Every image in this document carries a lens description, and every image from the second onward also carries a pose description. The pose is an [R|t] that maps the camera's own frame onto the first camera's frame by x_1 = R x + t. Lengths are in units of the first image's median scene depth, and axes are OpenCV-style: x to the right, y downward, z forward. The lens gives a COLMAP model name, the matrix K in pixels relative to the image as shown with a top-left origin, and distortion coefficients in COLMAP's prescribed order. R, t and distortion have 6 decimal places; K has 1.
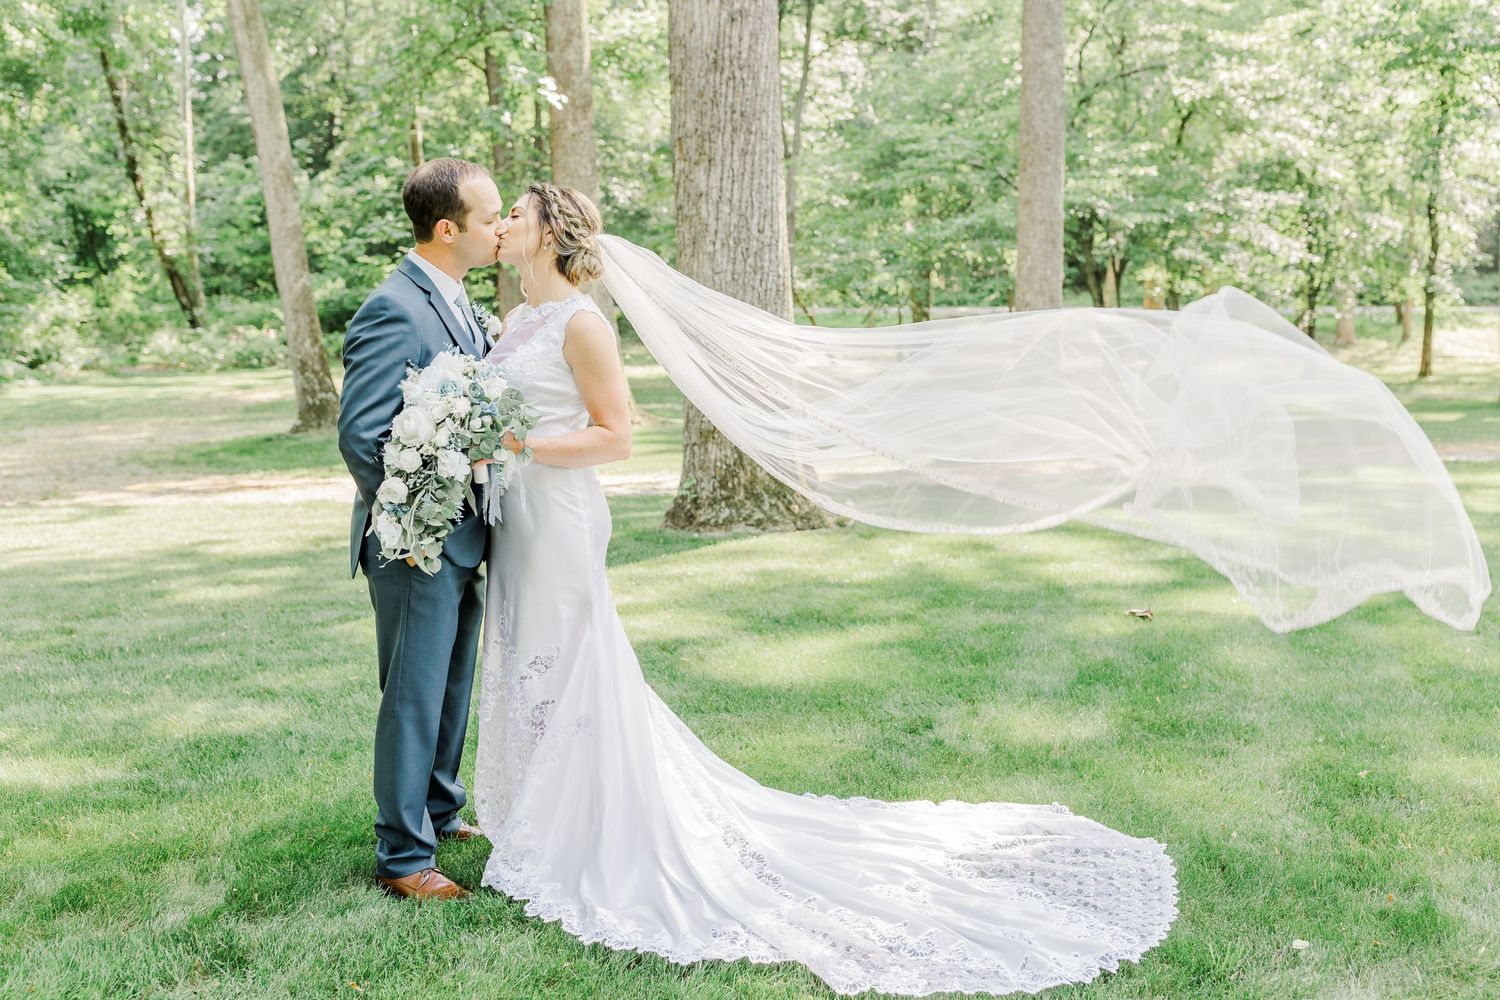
lens RADIAL K [[1426.4, 0, 773.7], [0, 1426.4, 520.1], [0, 0, 1]] dist [-0.010597, 0.005051]
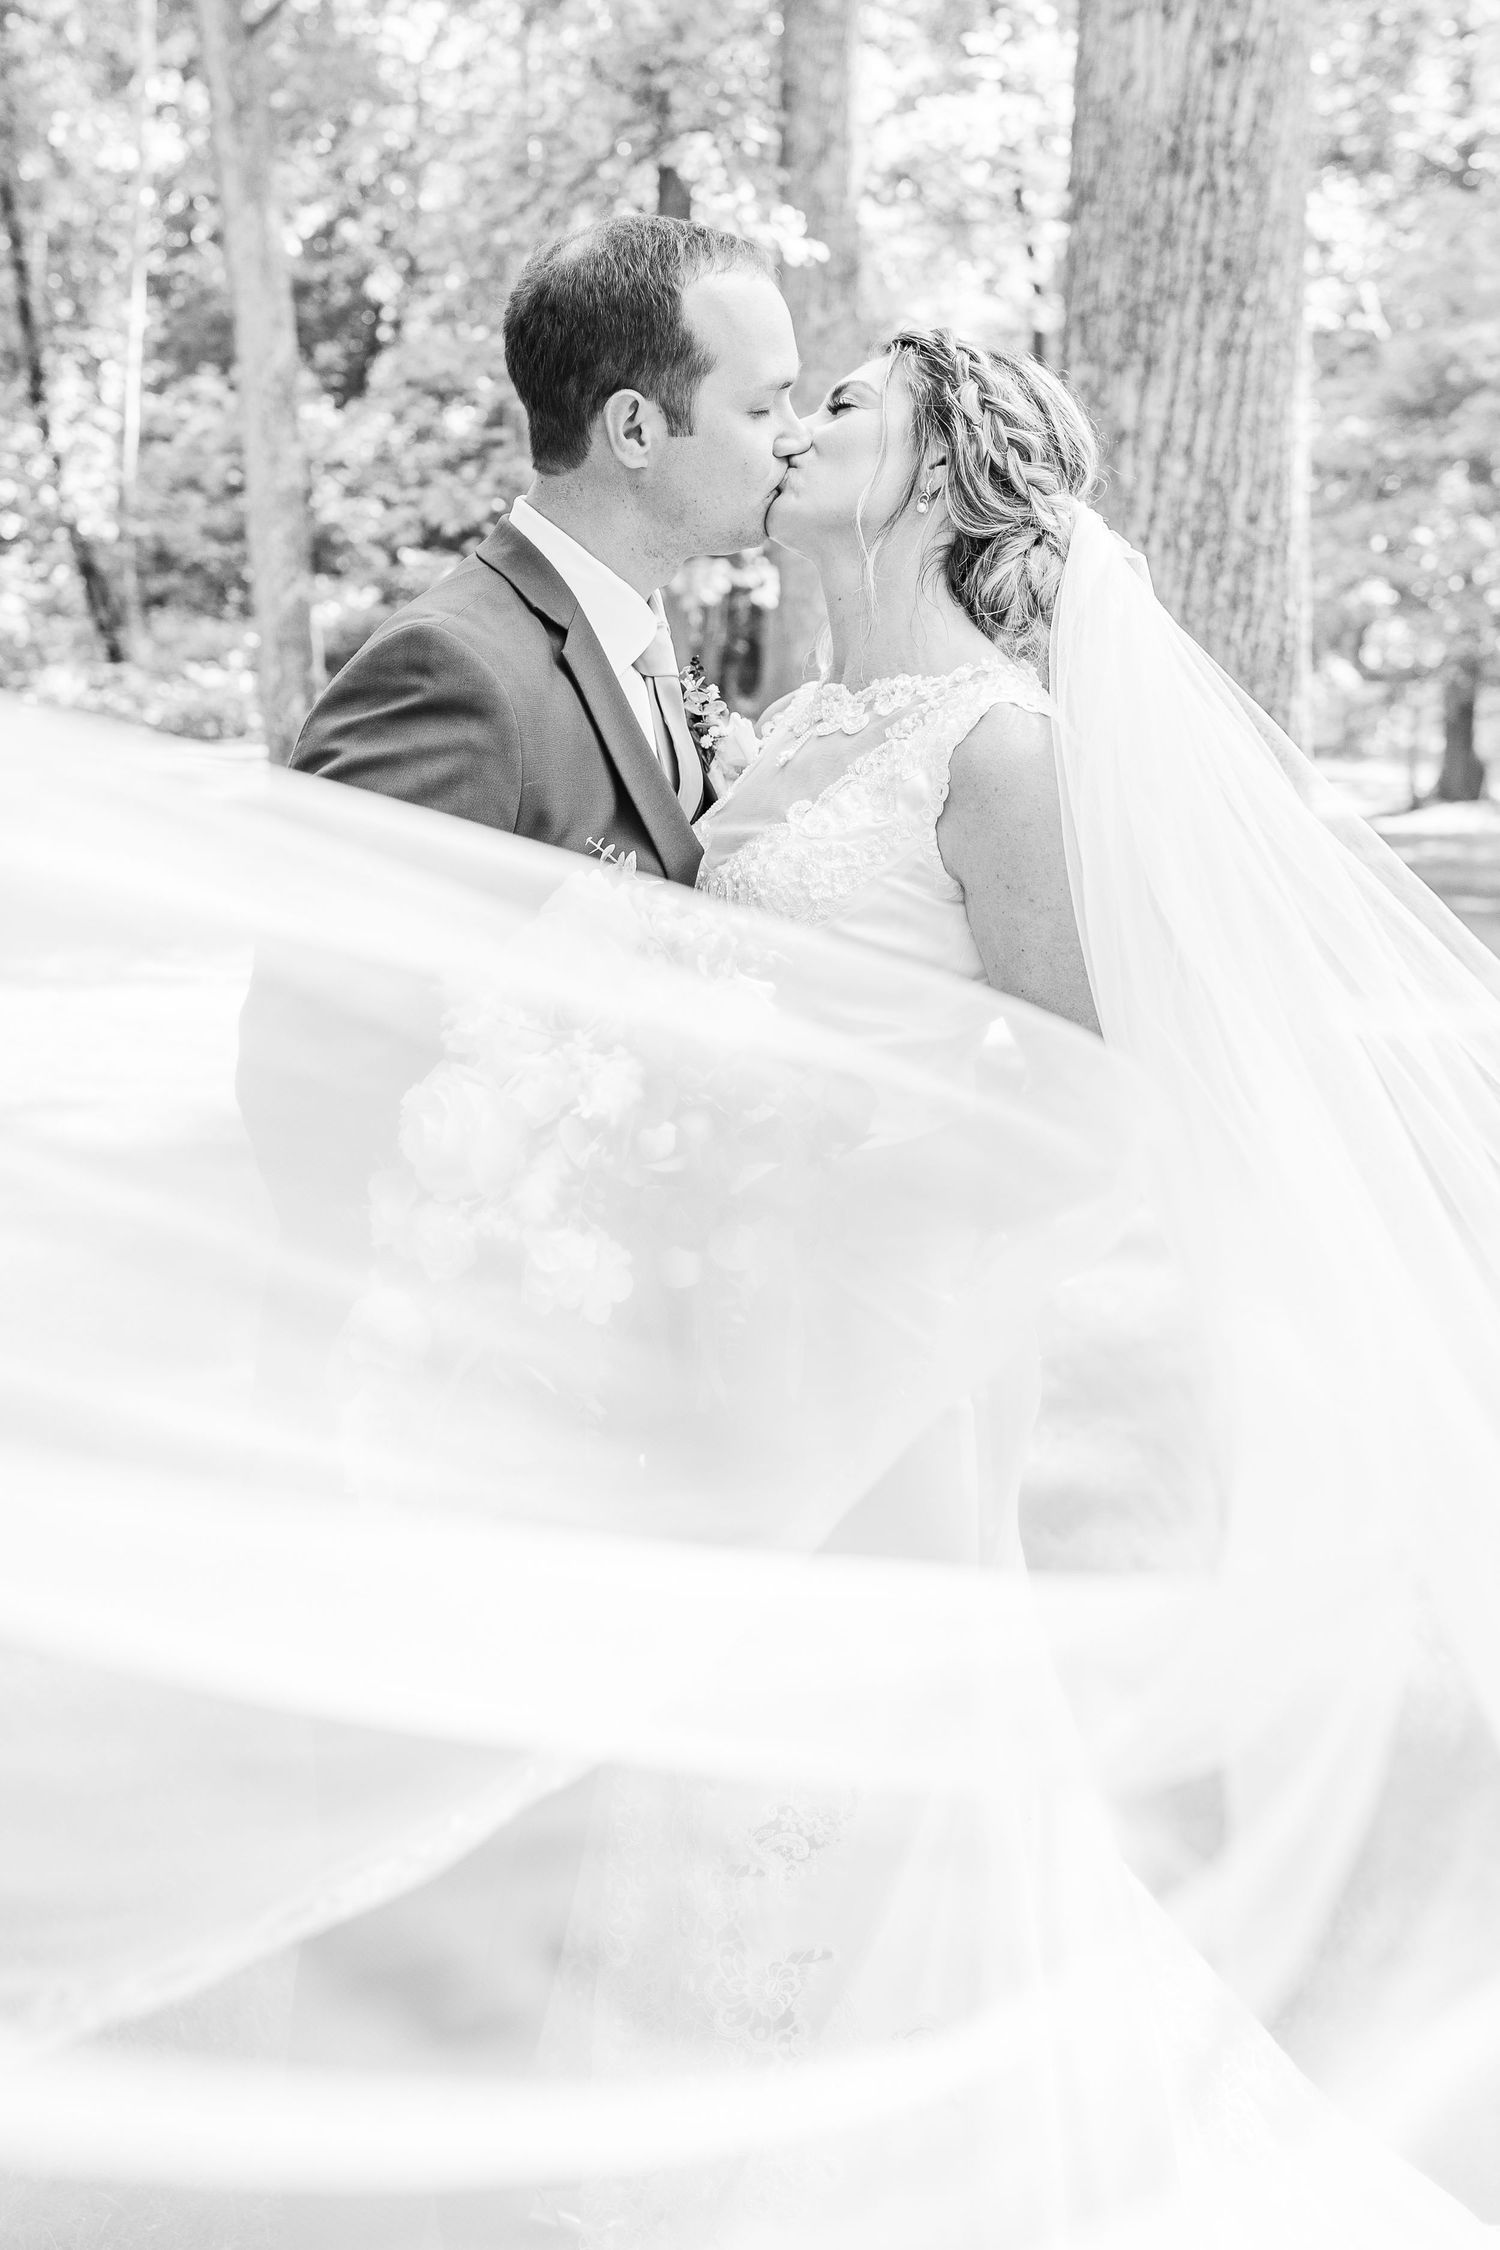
lens RADIAL K [[2631.9, 0, 563.7], [0, 2631.9, 873.3], [0, 0, 1]] dist [-0.020592, 0.001315]
pose [[0.975296, 0.061021, -0.212308, -0.037968], [-0.075144, 0.995420, -0.059095, -0.023972], [0.207729, 0.073589, 0.975414, 0.144441]]
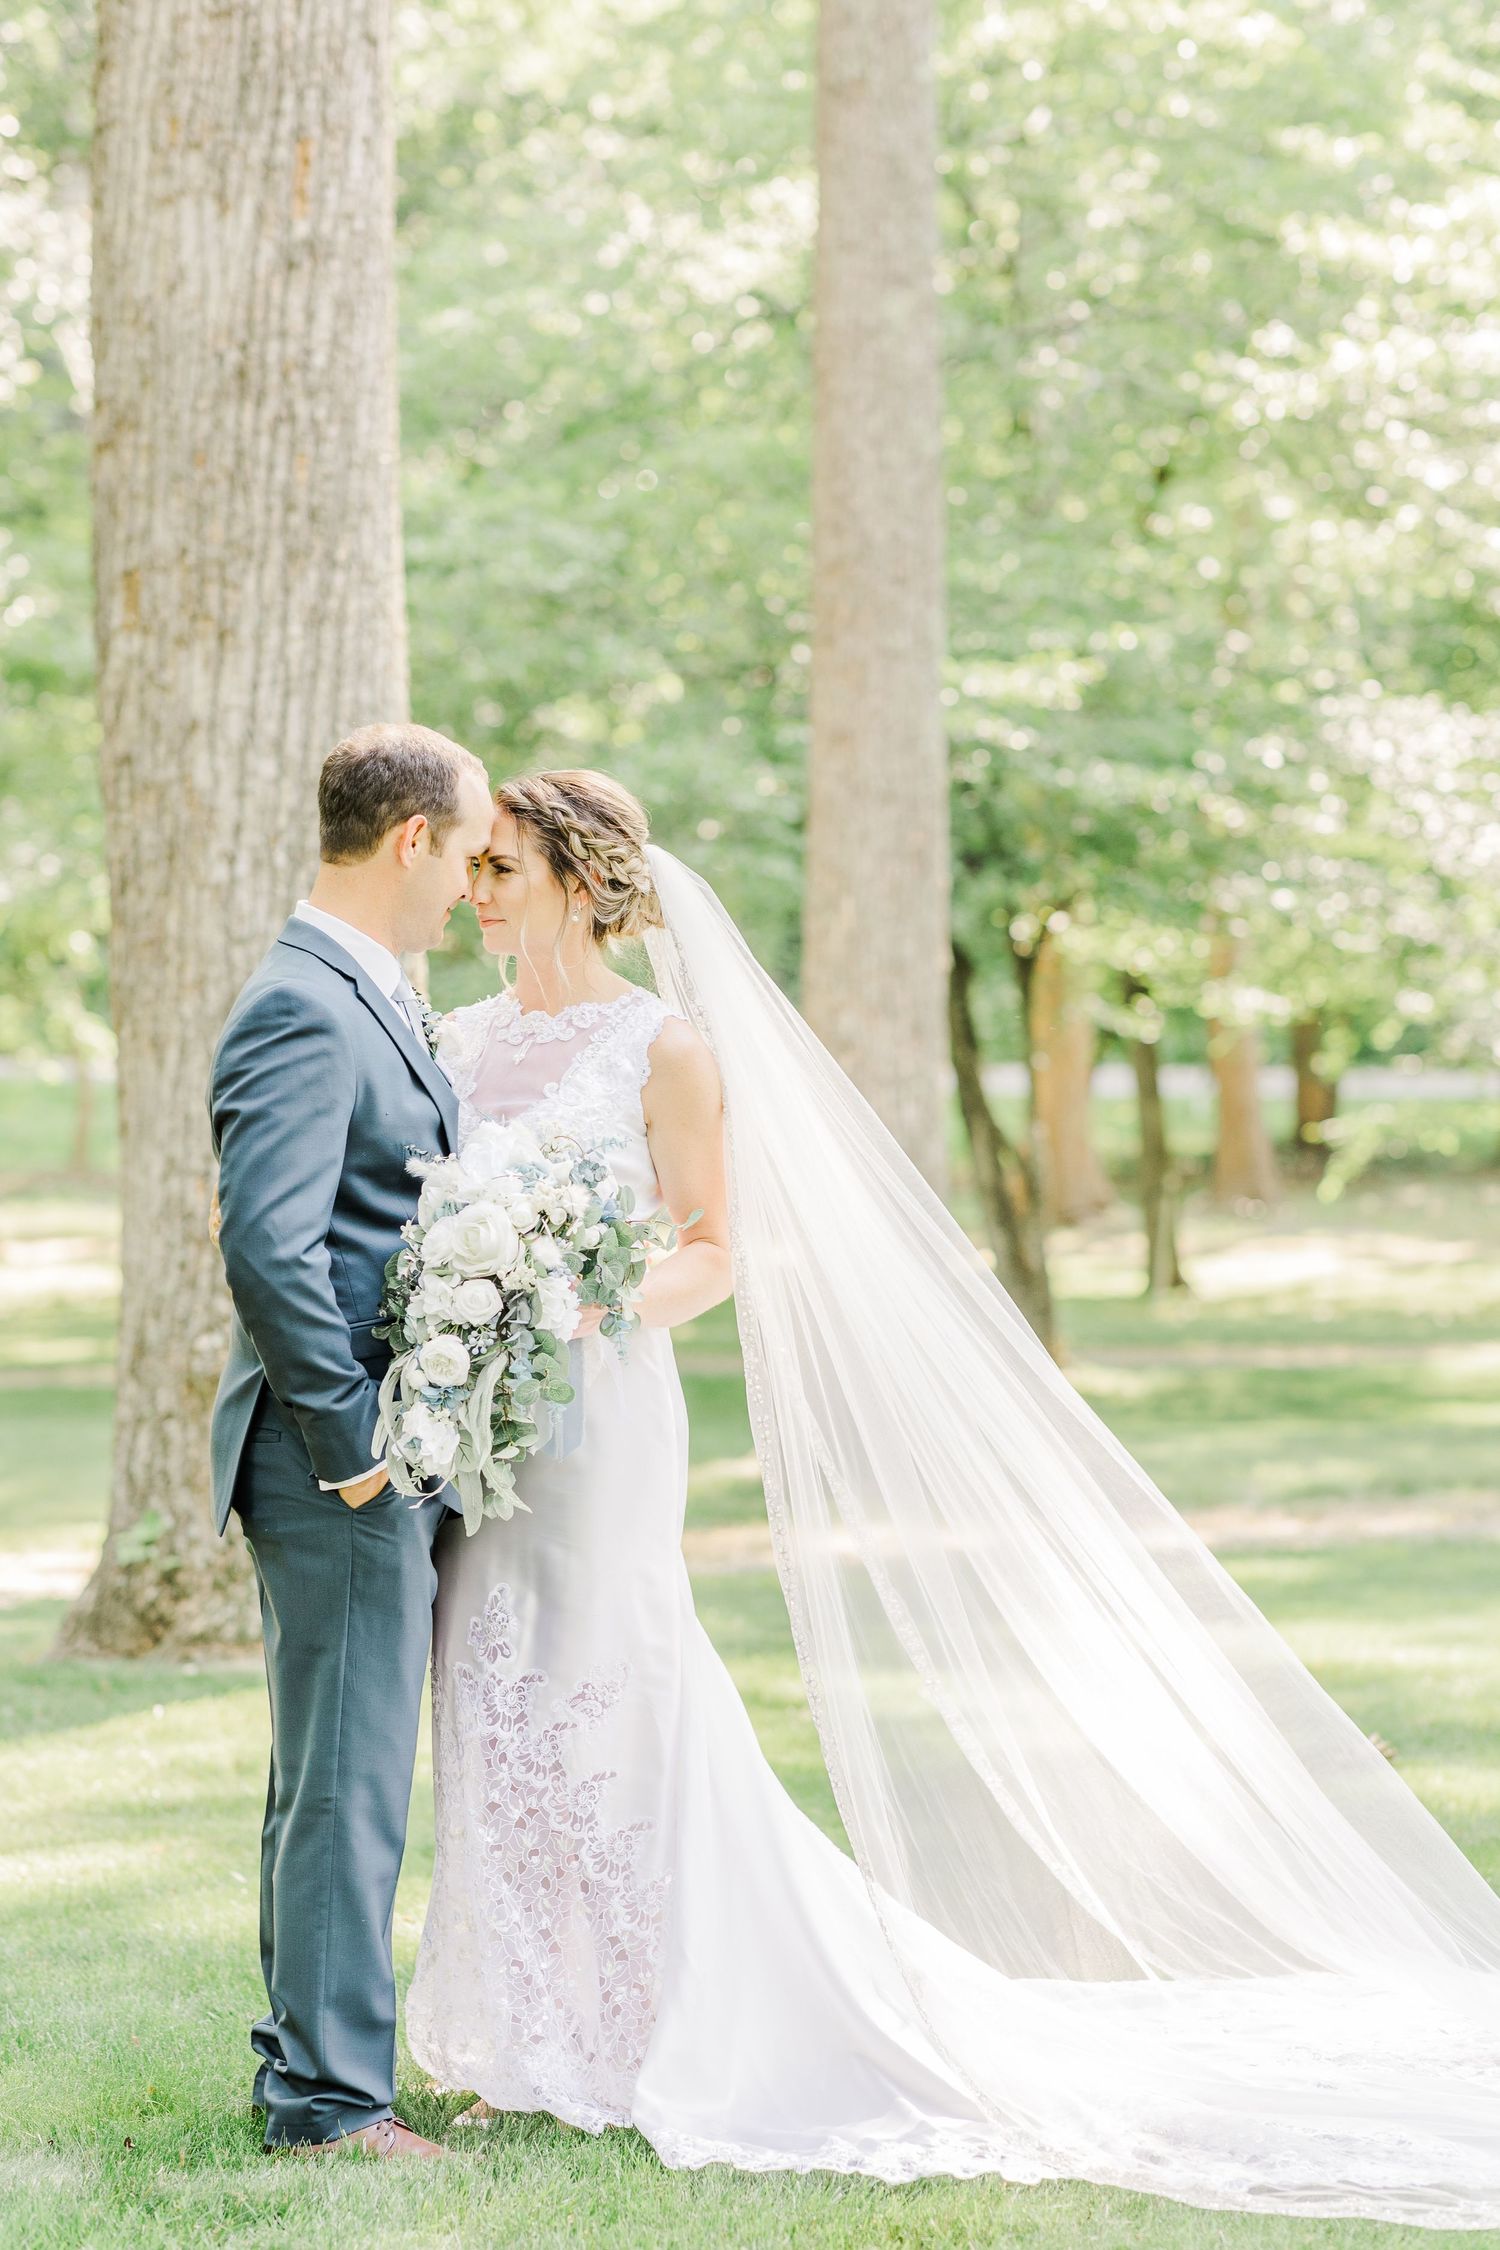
lens RADIAL K [[5223.8, 0, 747.3], [0, 5223.8, 1179.0], [0, 0, 1]] dist [0.008016, -0.176102]
pose [[0.978246, 0.005330, 0.207378, -0.185662], [0.021047, 0.991961, -0.124781, 0.053694], [-0.206376, 0.126431, 0.970270, -0.298508]]
